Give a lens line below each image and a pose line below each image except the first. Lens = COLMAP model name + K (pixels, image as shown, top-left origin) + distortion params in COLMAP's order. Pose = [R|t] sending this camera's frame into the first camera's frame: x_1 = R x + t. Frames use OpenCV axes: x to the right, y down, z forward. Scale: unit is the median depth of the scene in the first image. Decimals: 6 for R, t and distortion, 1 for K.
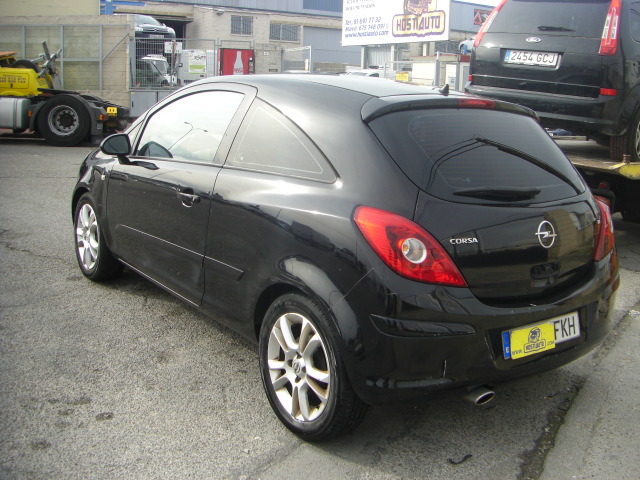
lens RADIAL K [[725.4, 0, 354.8], [0, 725.4, 212.4], [0, 0, 1]] dist [-0.179618, 0.035707]
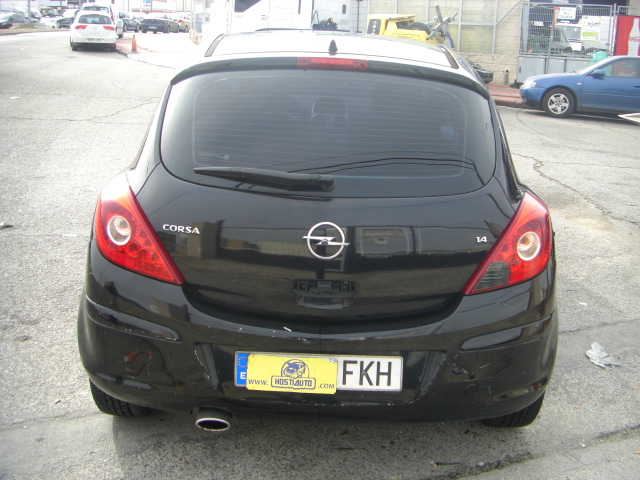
lens RADIAL K [[725.4, 0, 354.8], [0, 725.4, 212.4], [0, 0, 1]] dist [-0.179618, 0.035707]
pose [[0.805072, 0.131768, -0.578356, 0.695702], [-0.106308, 0.991280, 0.077866, -0.057456], [0.583573, -0.001204, 0.812060, 0.398080]]
